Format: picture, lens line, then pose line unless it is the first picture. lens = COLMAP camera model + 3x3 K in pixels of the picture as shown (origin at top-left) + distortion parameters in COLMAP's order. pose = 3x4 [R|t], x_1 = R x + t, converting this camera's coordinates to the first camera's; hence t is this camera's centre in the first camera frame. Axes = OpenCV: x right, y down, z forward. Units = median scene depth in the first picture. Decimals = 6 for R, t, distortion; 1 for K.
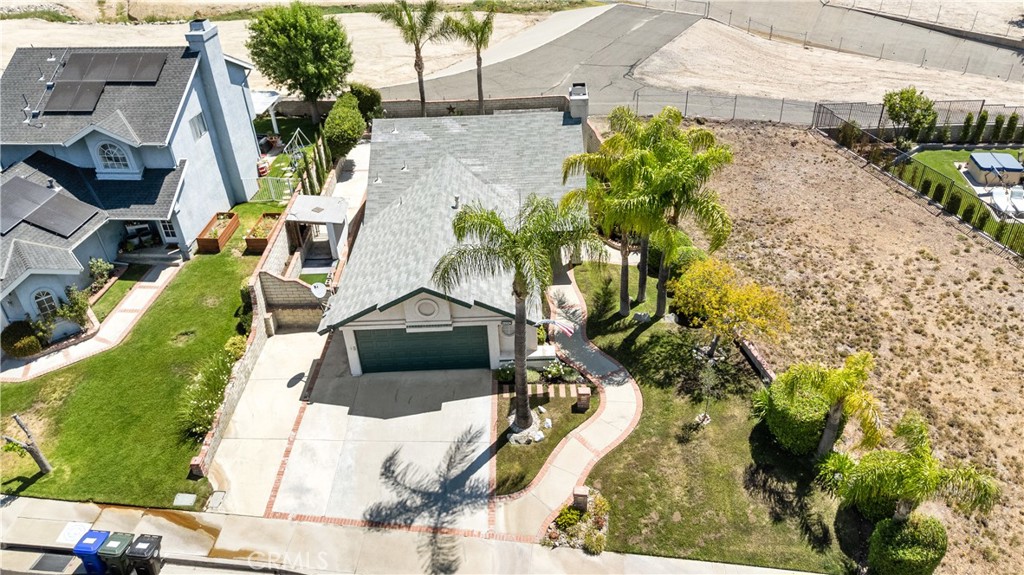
lens RADIAL K [[757.1, 0, 511.7], [0, 757.1, 292.5], [0, 0, 1]] dist [0.057436, -0.048463]
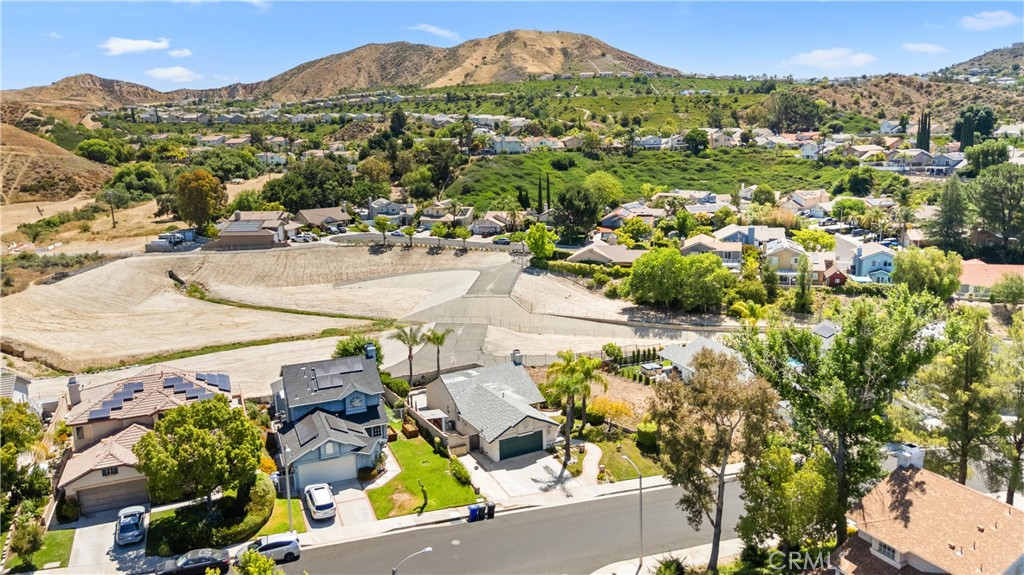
lens RADIAL K [[757.1, 0, 511.7], [0, 757.1, 292.5], [0, 0, 1]] dist [0.057436, -0.048463]
pose [[0.879672, -0.077359, 0.469246, -1.370249], [0.254175, 0.910417, -0.326398, 0.455786], [-0.401960, 0.406394, 0.820532, -1.404341]]
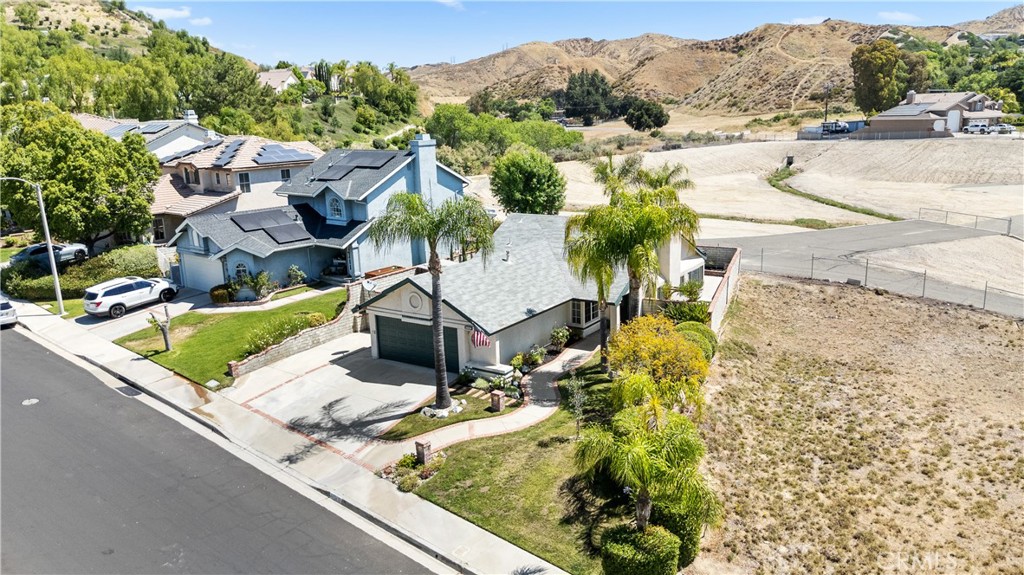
lens RADIAL K [[757.1, 0, 511.7], [0, 757.1, 292.5], [0, 0, 1]] dist [0.057436, -0.048463]
pose [[0.827225, 0.148441, -0.541907, 0.666321], [-0.317542, 0.919187, -0.232943, 0.238026], [0.463536, 0.364775, 0.807511, 0.060751]]
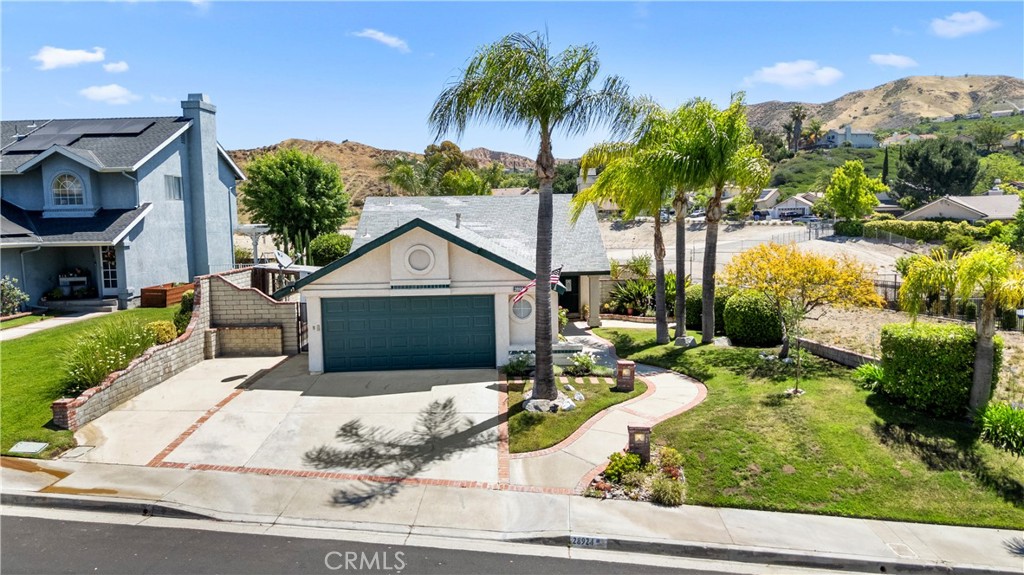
lens RADIAL K [[757.1, 0, 511.7], [0, 757.1, 292.5], [0, 0, 1]] dist [0.057436, -0.048463]
pose [[0.999377, 0.025175, 0.024727, -0.034262], [-0.010376, 0.879401, -0.475969, 0.407534], [-0.033727, 0.475416, 0.879114, 0.312307]]
